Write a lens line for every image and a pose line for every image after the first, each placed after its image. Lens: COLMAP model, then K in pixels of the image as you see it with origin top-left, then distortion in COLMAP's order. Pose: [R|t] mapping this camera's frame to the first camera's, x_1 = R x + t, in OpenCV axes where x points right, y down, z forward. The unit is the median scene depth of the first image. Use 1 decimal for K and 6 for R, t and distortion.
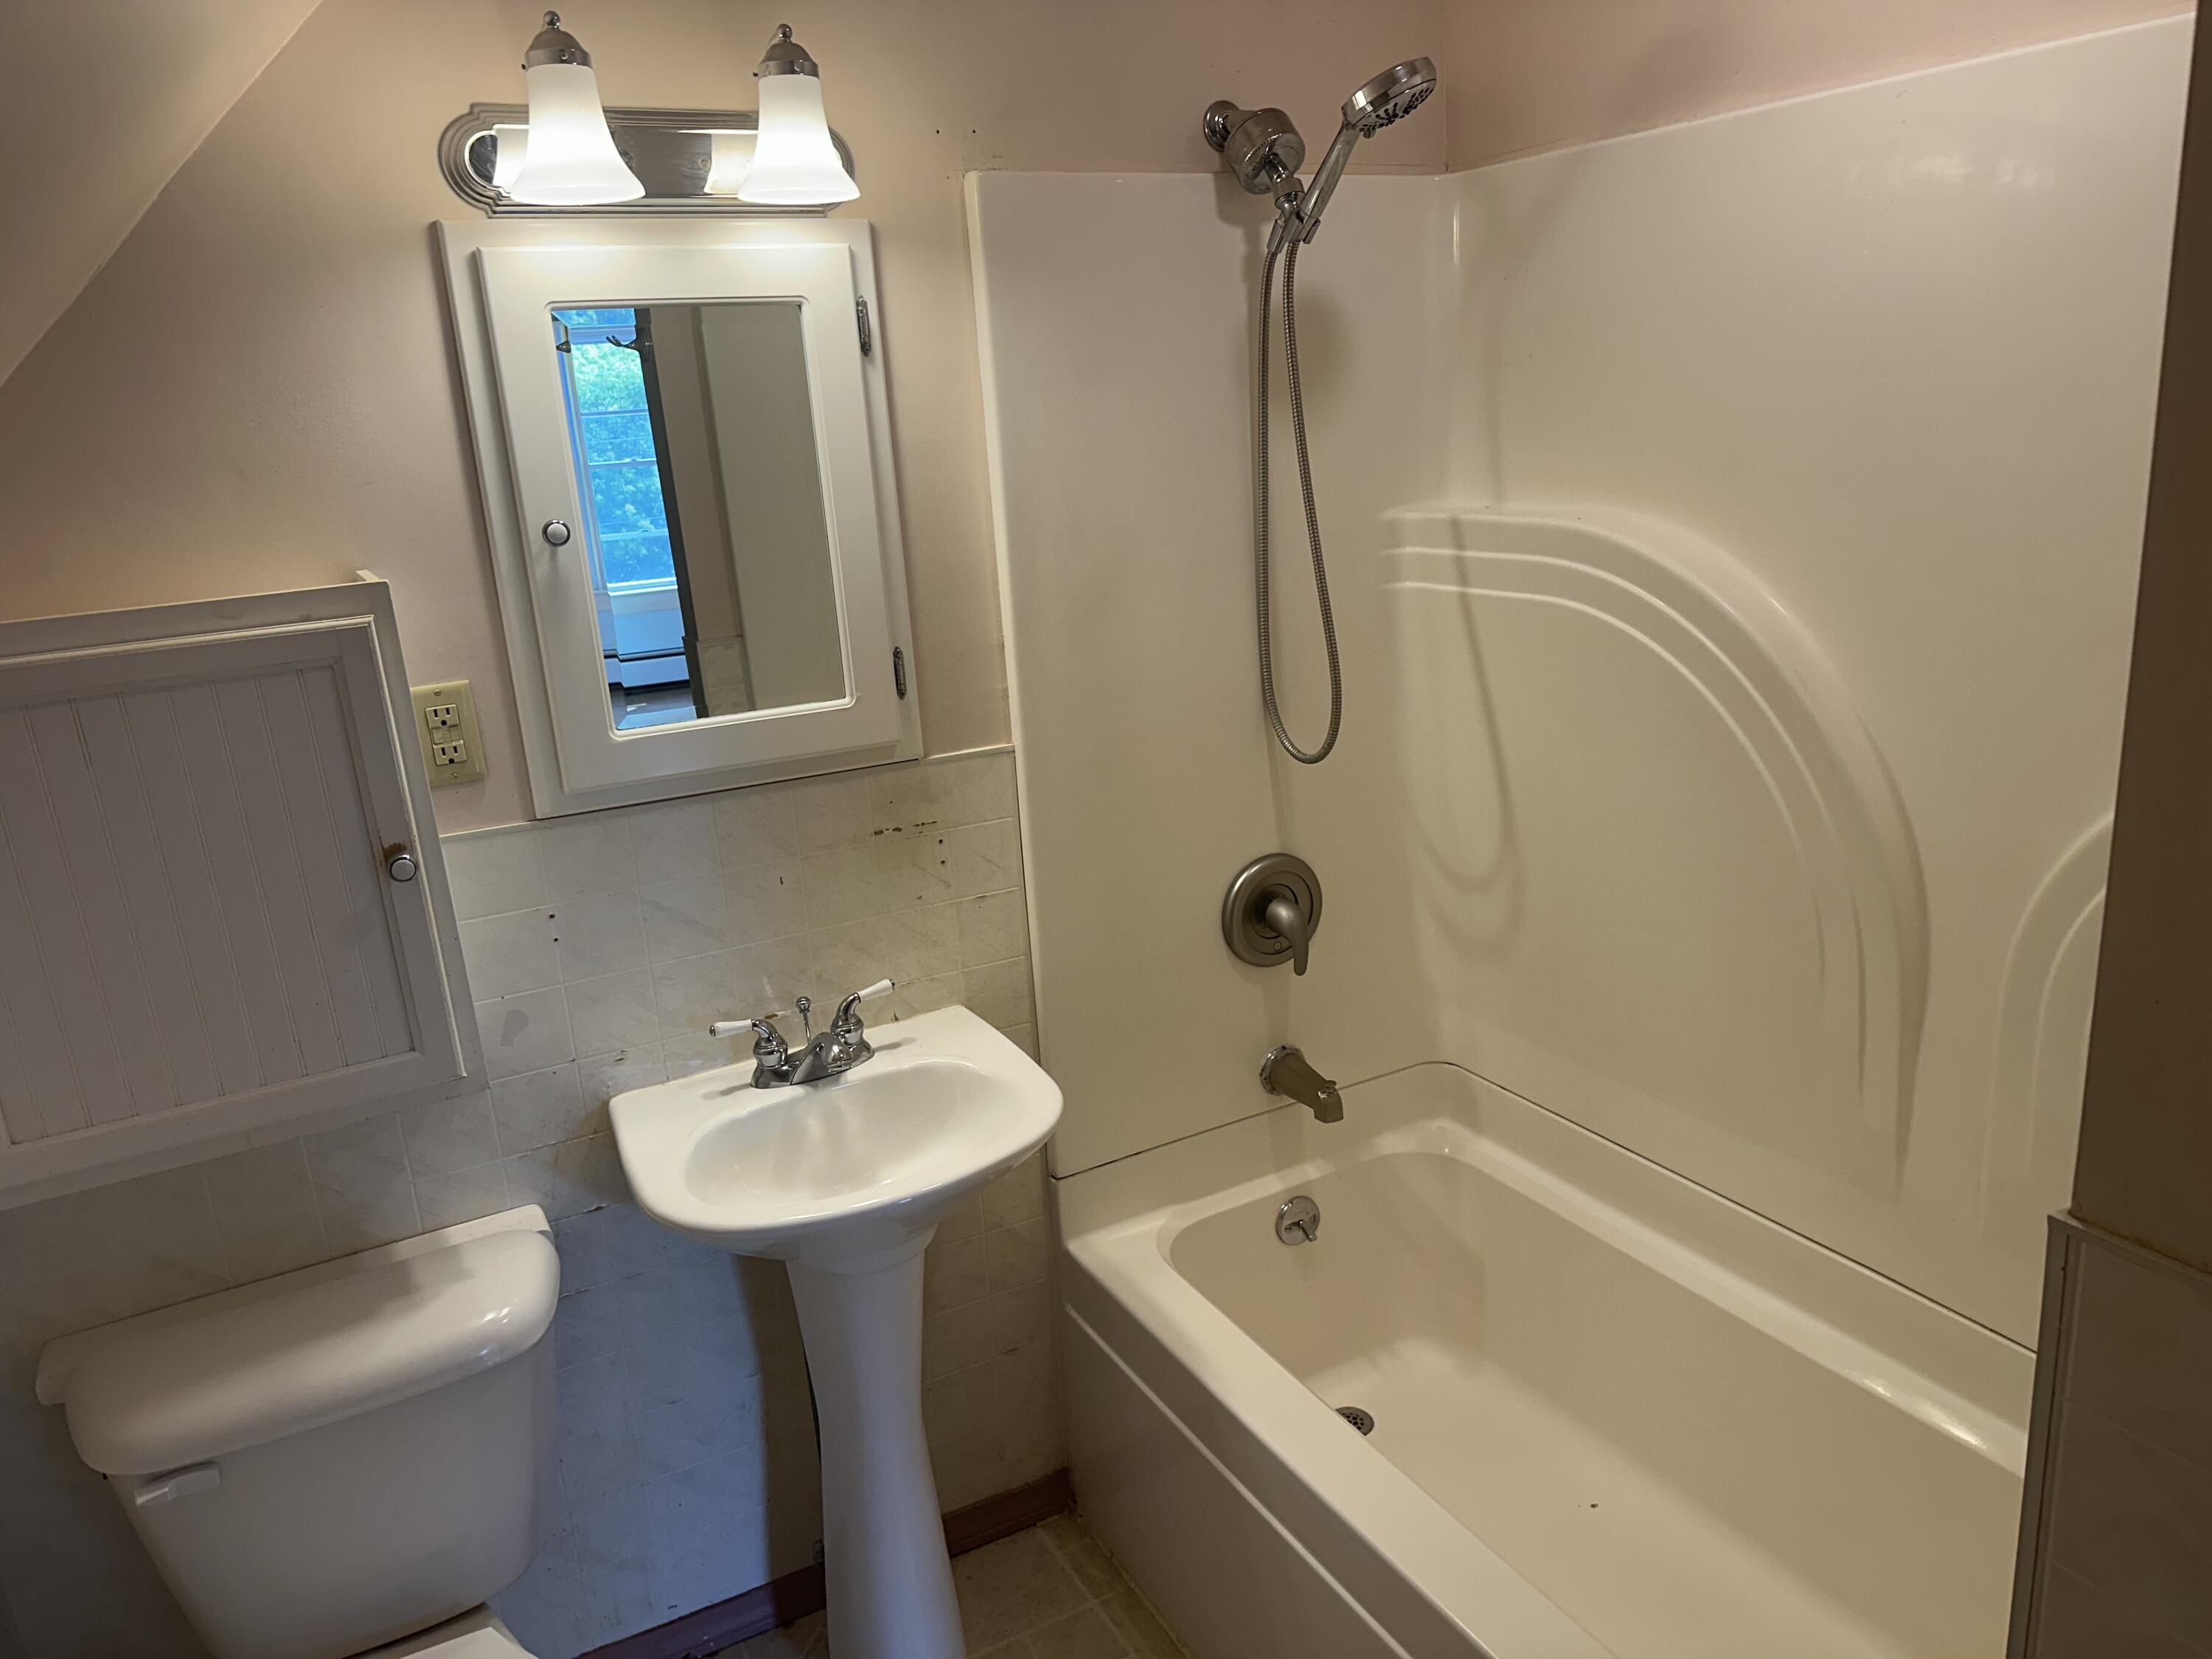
lens RADIAL K [[1547.8, 0, 1094.2], [0, 1547.8, 834.7], [0, 0, 1]] dist [0.101772, -0.127583]
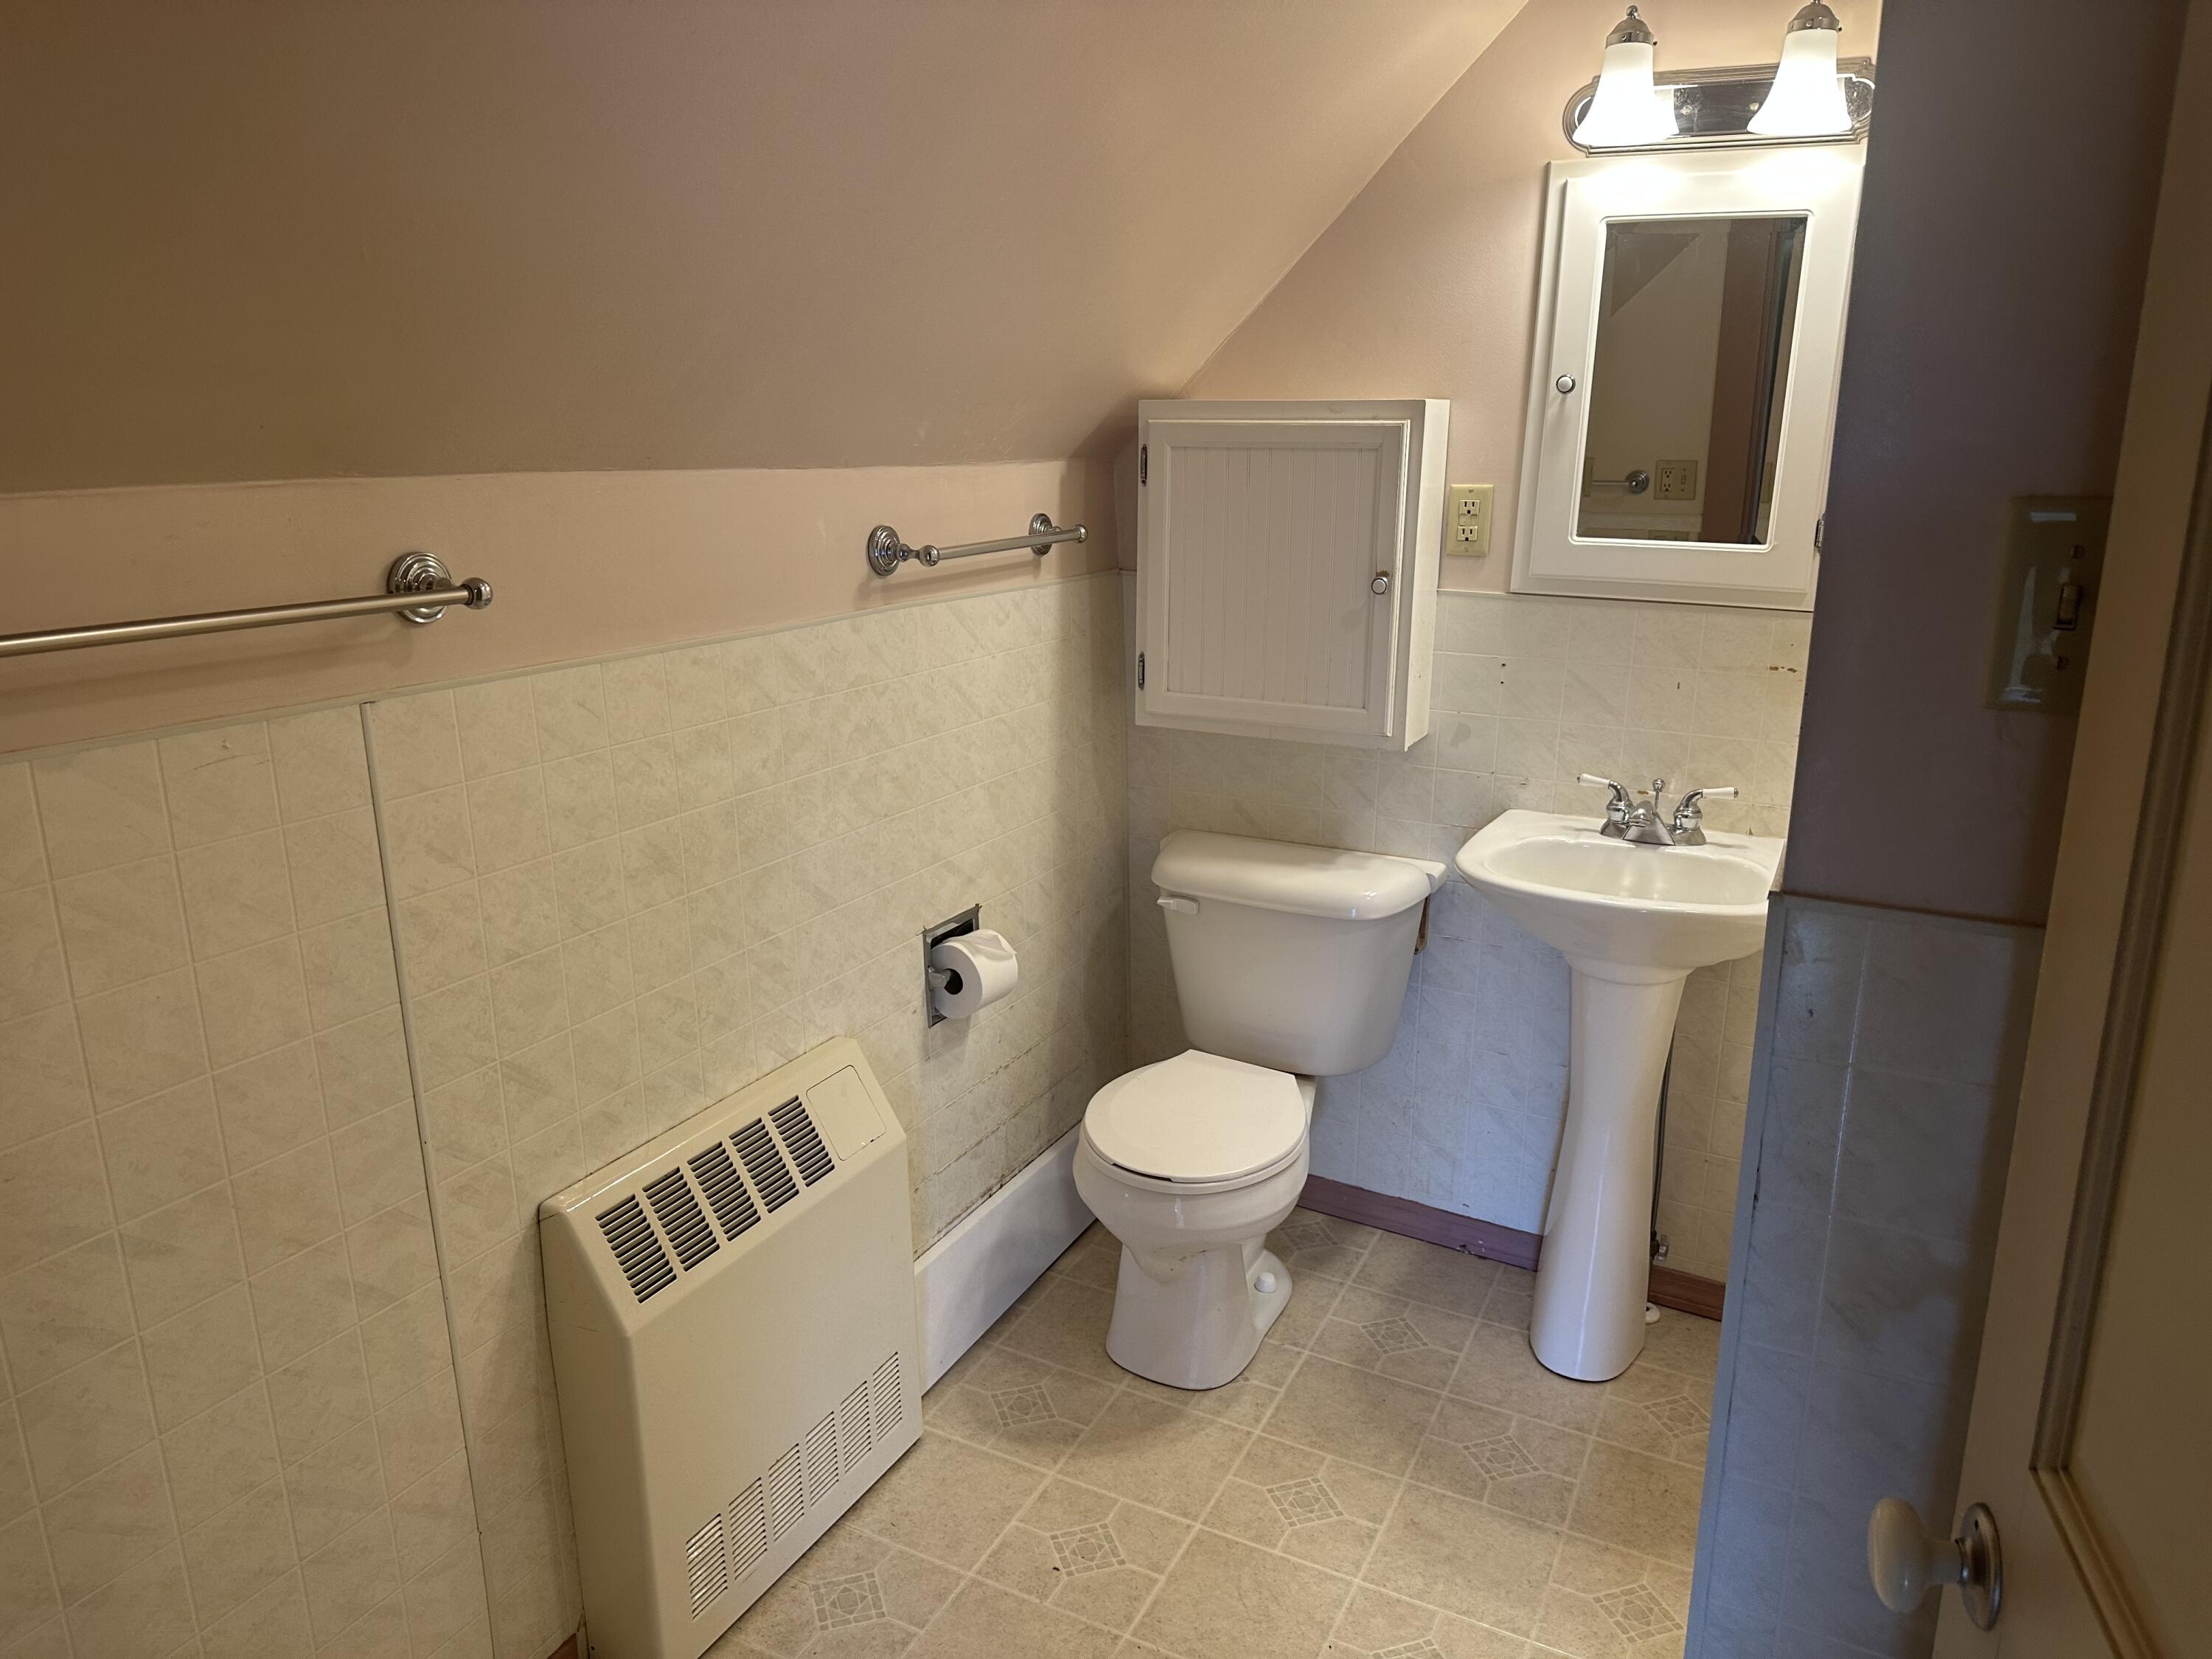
lens RADIAL K [[1547.8, 0, 1094.2], [0, 1547.8, 834.7], [0, 0, 1]] dist [0.101772, -0.127583]
pose [[0.567927, 0.286852, -0.771476, 0.603644], [-0.274002, 0.949733, 0.151423, 0.091018], [0.776133, 0.125389, 0.617977, -0.139123]]
